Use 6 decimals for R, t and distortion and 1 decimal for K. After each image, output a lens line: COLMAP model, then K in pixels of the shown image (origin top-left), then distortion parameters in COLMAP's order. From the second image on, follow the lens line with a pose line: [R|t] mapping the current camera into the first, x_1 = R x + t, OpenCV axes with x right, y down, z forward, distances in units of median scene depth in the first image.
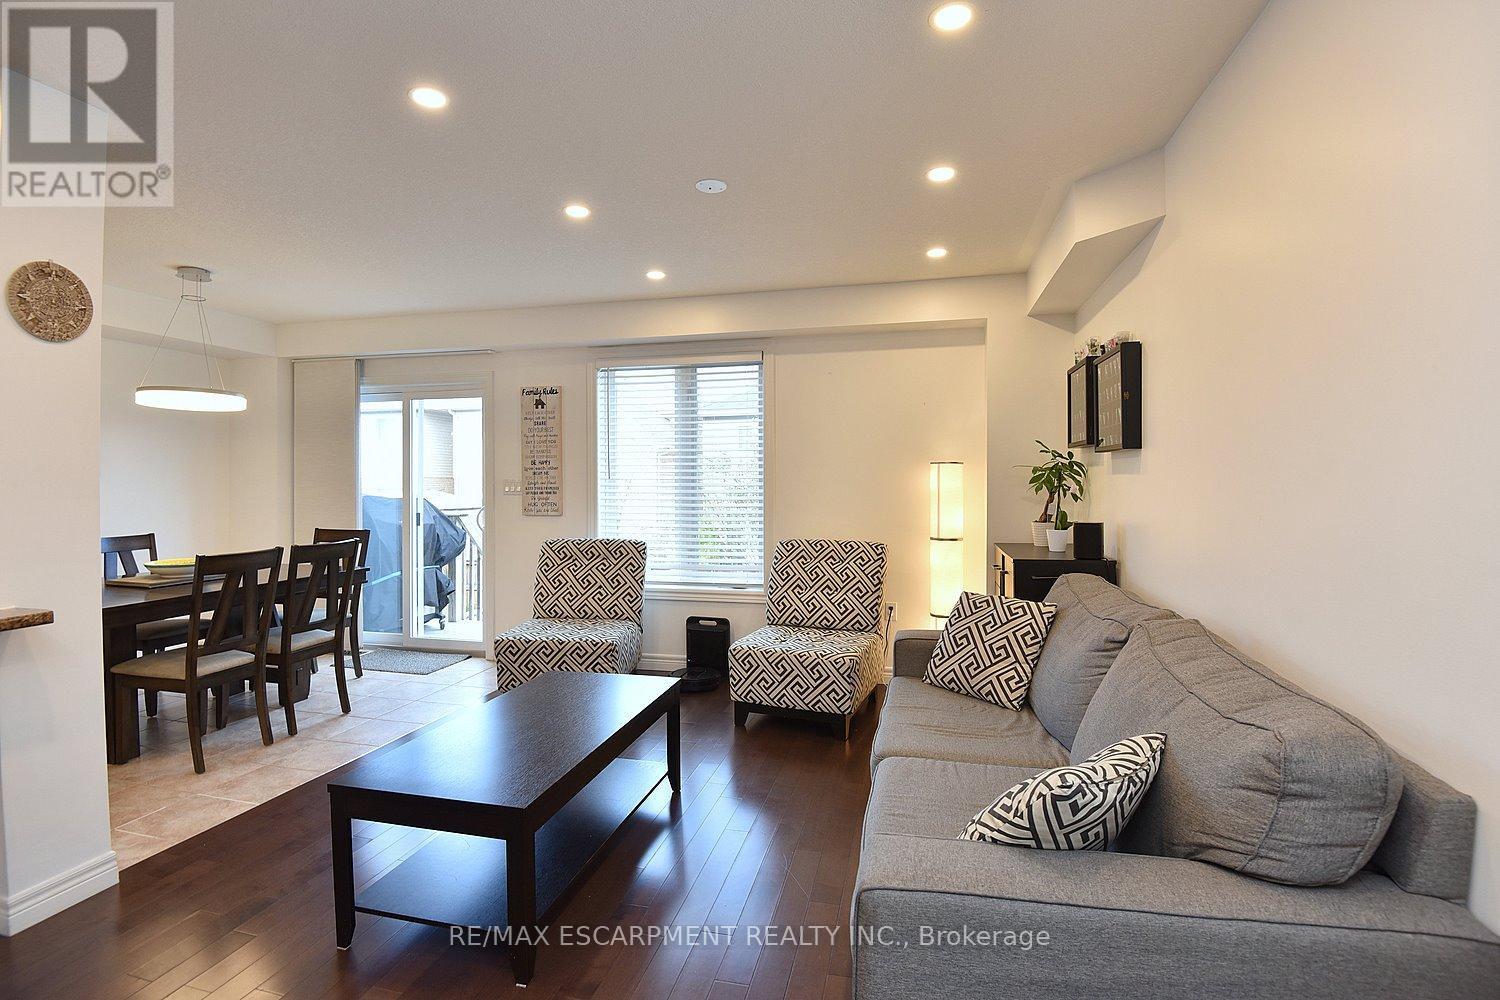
lens RADIAL K [[711.6, 0, 754.4], [0, 711.6, 490.2], [0, 0, 1]] dist [-0.015439, -0.022146]
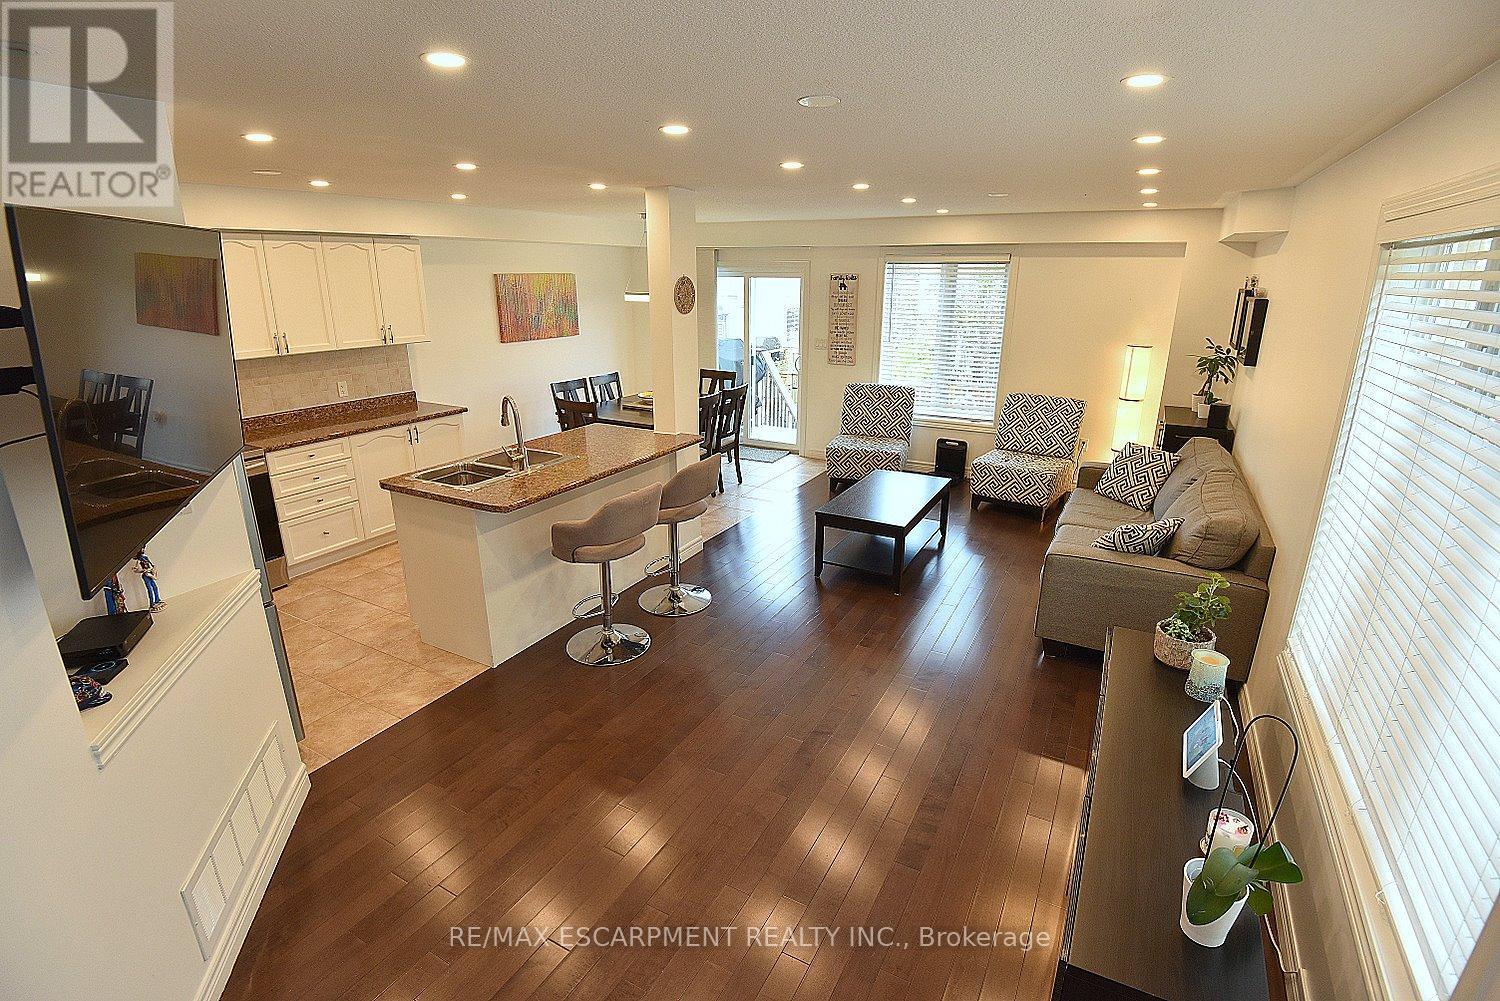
lens RADIAL K [[711.6, 0, 758.7], [0, 711.6, 488.0], [0, 0, 1]] dist [0.002403, -0.031557]
pose [[0.965611, 0.082632, -0.246512, -0.089711], [-0.010665, 0.959940, 0.280004, -0.154126], [0.259774, -0.267746, 0.927809, -0.584440]]
